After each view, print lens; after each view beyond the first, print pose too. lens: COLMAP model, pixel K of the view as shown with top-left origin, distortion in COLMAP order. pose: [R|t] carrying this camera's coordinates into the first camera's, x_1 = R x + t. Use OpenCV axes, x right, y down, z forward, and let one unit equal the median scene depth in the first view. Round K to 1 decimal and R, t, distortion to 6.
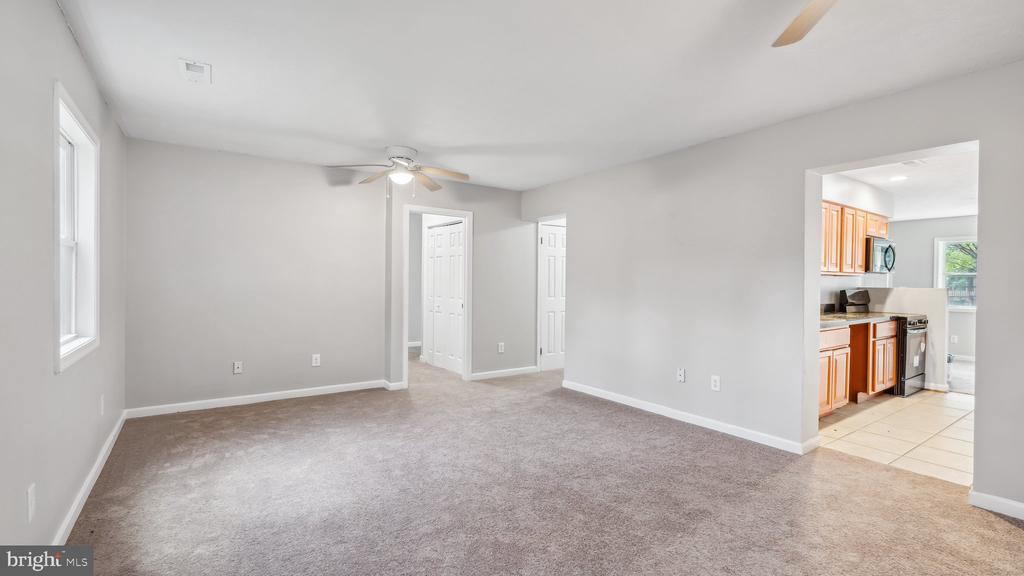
lens RADIAL K [[458.2, 0, 510.2], [0, 458.2, 286.9], [0, 0, 1]] dist [-0.004414, 0.001484]
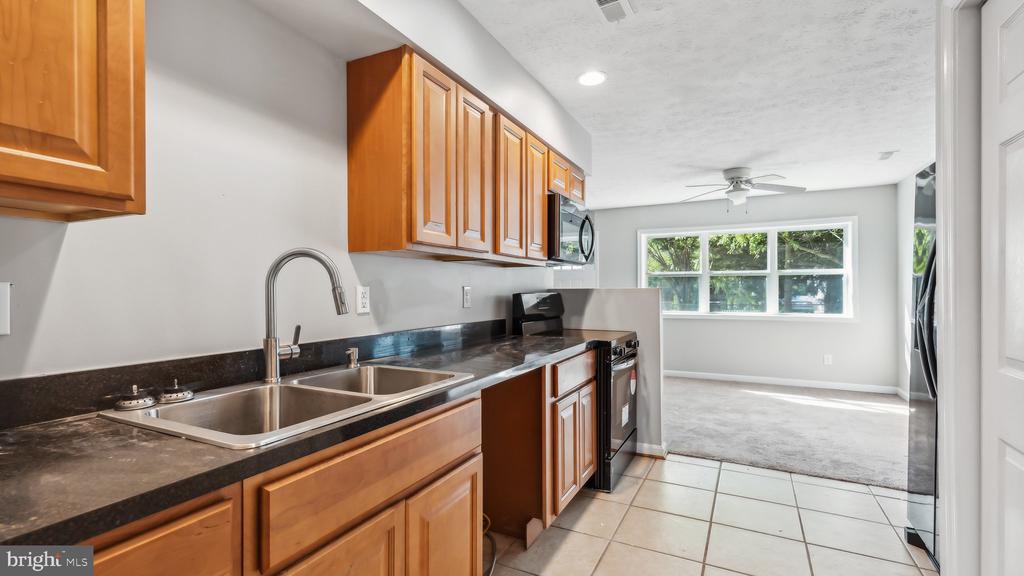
lens RADIAL K [[458.2, 0, 510.1], [0, 458.2, 290.1], [0, 0, 1]] dist [-0.004414, 0.001484]
pose [[0.884325, -0.012253, 0.466711, 0.484805], [0.018657, 0.999784, -0.009104, 0.007731], [-0.466499, 0.016758, 0.884363, 0.545514]]
